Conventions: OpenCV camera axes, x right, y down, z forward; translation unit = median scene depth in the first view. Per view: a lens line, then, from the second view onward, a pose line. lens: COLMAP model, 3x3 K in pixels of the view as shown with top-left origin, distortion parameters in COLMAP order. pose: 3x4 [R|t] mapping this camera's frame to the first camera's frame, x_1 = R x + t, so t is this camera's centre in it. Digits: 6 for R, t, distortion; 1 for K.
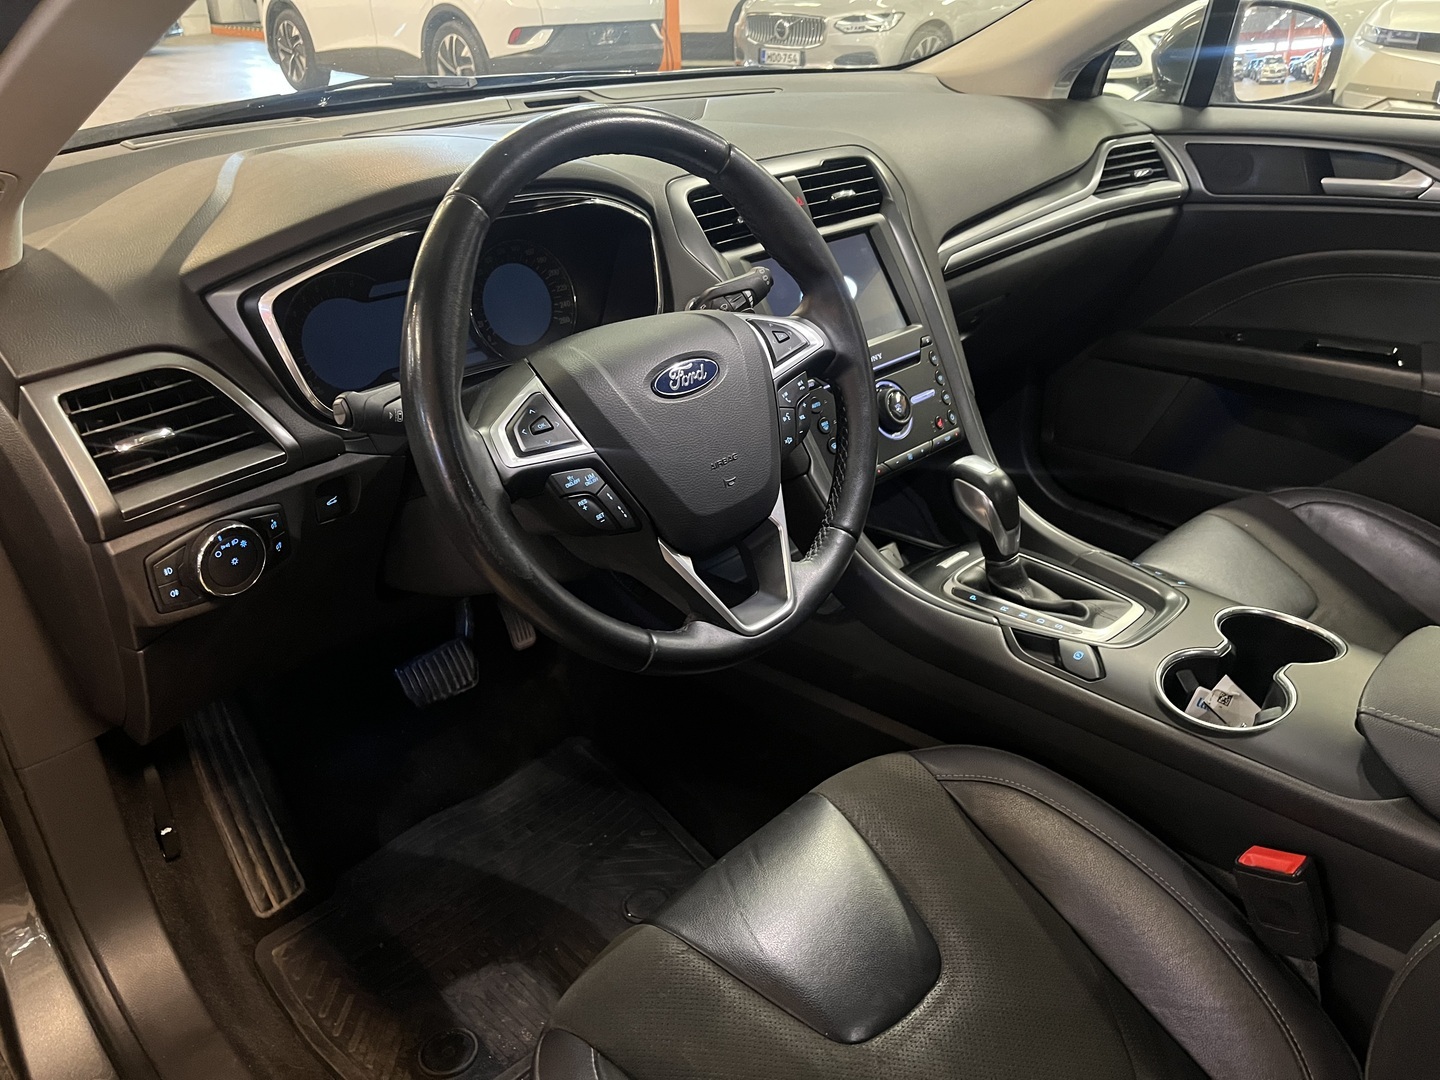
lens RADIAL K [[1092.1, 0, 720.0], [0, 1092.1, 540.0], [0, 0, 1]] dist [-0.005642, -0.007941]
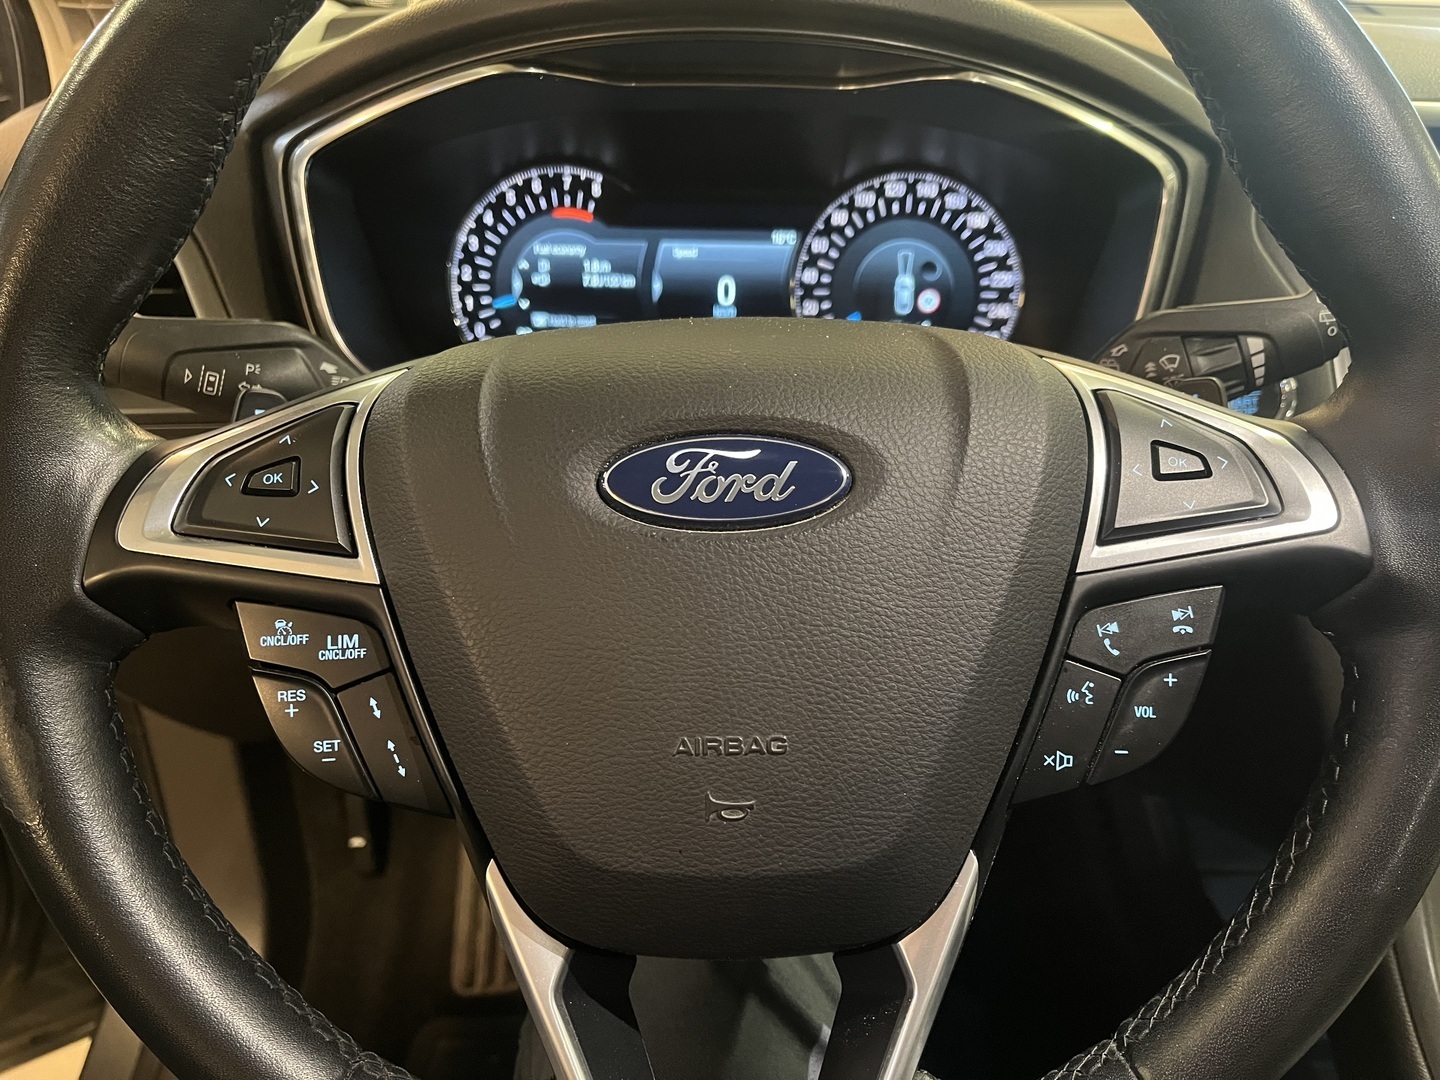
lens RADIAL K [[1134.8, 0, 720.0], [0, 1134.8, 540.0], [0, 0, 1]] dist [-0.011962, -0.007755]
pose [[0.700460, 0.324480, -0.635664, 0.189476], [-0.344755, 0.933697, 0.096717, -0.152757], [0.624900, 0.151402, 0.765883, 0.663861]]
